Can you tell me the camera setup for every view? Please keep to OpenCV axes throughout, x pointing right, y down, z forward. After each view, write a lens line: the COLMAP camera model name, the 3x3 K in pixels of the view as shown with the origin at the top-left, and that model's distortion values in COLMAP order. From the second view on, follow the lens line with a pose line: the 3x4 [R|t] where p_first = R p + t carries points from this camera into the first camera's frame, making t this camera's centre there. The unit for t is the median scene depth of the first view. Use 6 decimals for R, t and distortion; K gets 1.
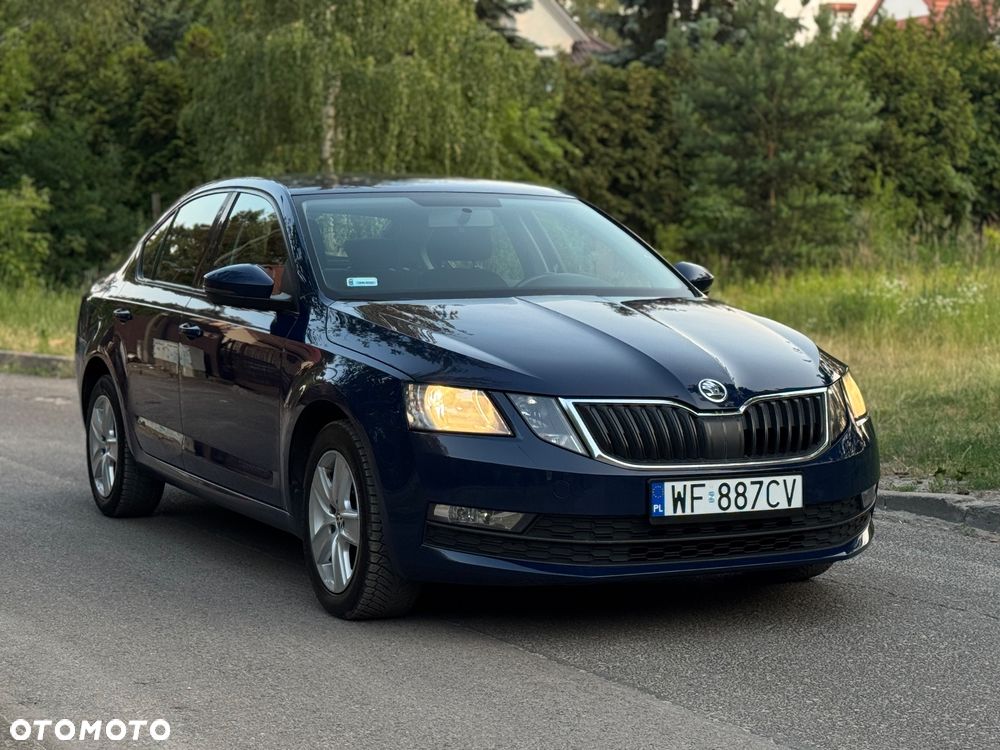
lens RADIAL K [[1951.2, 0, 492.9], [0, 1951.2, 376.7], [0, 0, 1]] dist [0.132685, 0.000000]
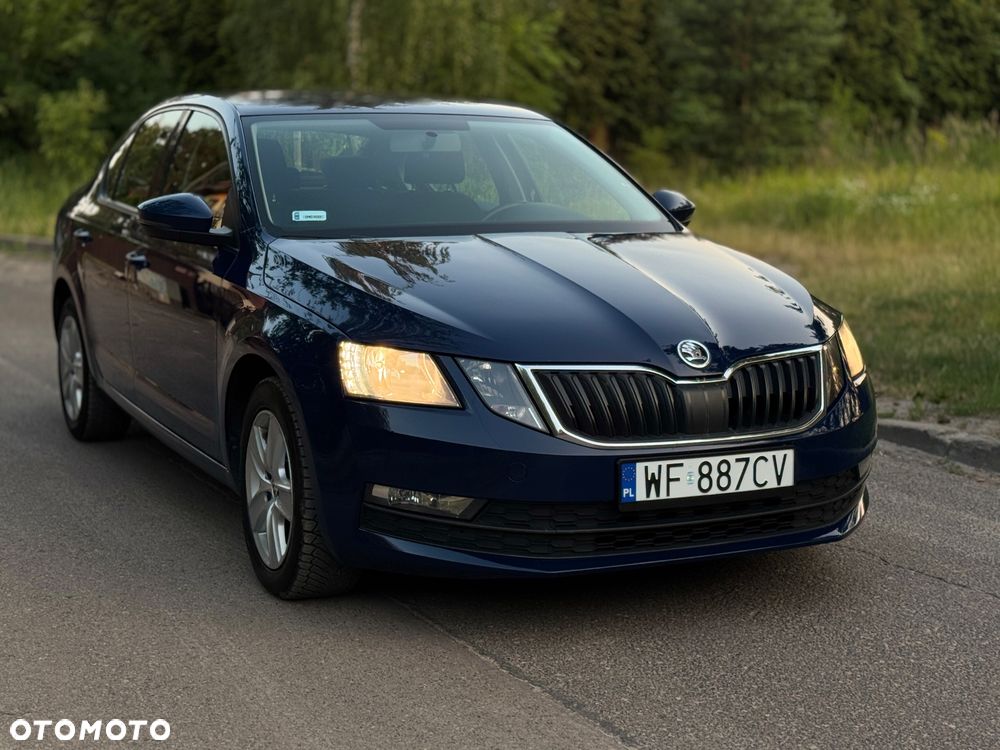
lens RADIAL K [[1597.1, 0, 505.9], [0, 1597.1, 376.2], [0, 0, 1]] dist [0.130201, 0.000000]
pose [[0.999978, 0.006444, -0.001471, 0.024008], [-0.006306, 0.996787, 0.079849, -0.031579], [0.001981, -0.079838, 0.996806, 0.231362]]
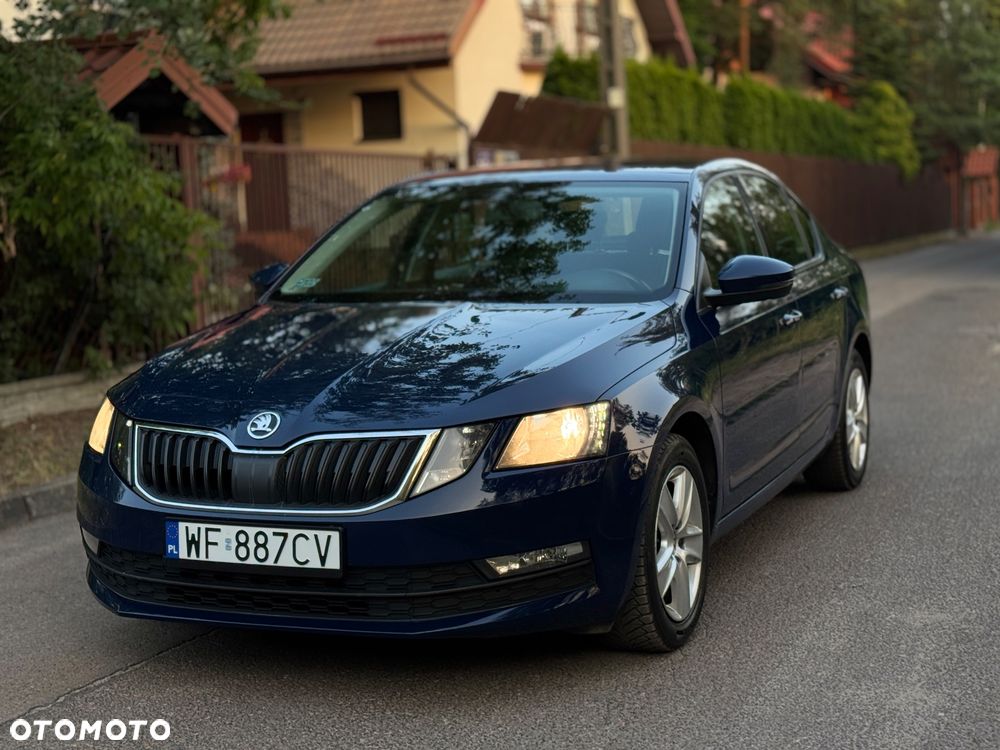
lens RADIAL K [[1597.1, 0, 534.4], [0, 1597.1, 385.5], [0, 0, 1]] dist [0.130201, 0.000000]
pose [[0.661612, 0.064826, -0.747039, 0.590184], [-0.023342, 0.997554, 0.065892, -0.049200], [0.749483, -0.026158, 0.661507, 0.490687]]
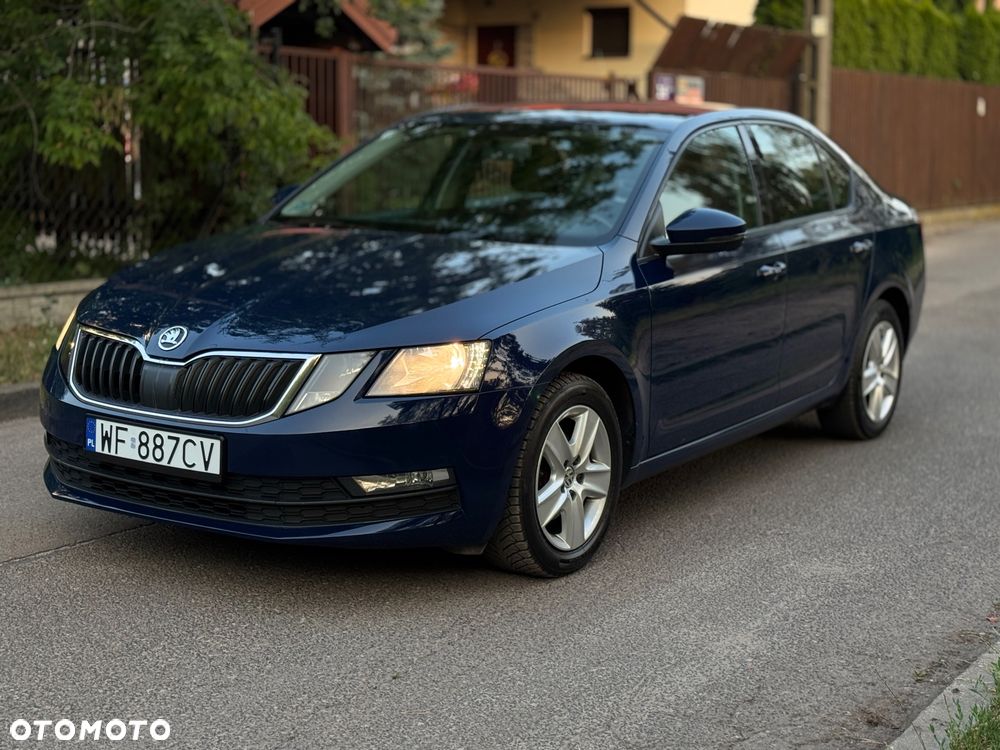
lens RADIAL K [[1597.1, 0, 552.4], [0, 1597.1, 342.1], [0, 0, 1]] dist [0.130201, 0.000000]
pose [[0.534675, 0.130995, -0.834843, 0.708654], [-0.085335, 0.991232, 0.100882, -0.070282], [0.840738, 0.017302, 0.541165, 0.581742]]
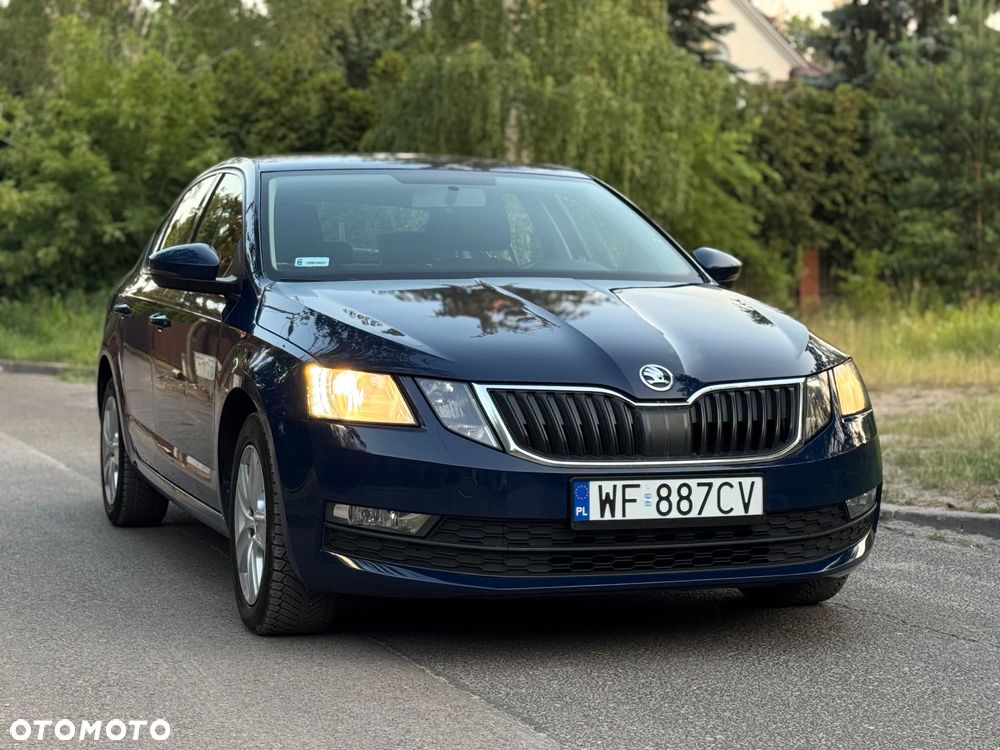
lens RADIAL K [[1951.2, 0, 499.5], [0, 1951.2, 372.0], [0, 0, 1]] dist [0.132685, 0.000000]
pose [[0.992345, 0.007658, -0.123258, 0.120531], [-0.010425, 0.999708, -0.021813, 0.019433], [0.123055, 0.022931, 0.992135, 0.106414]]
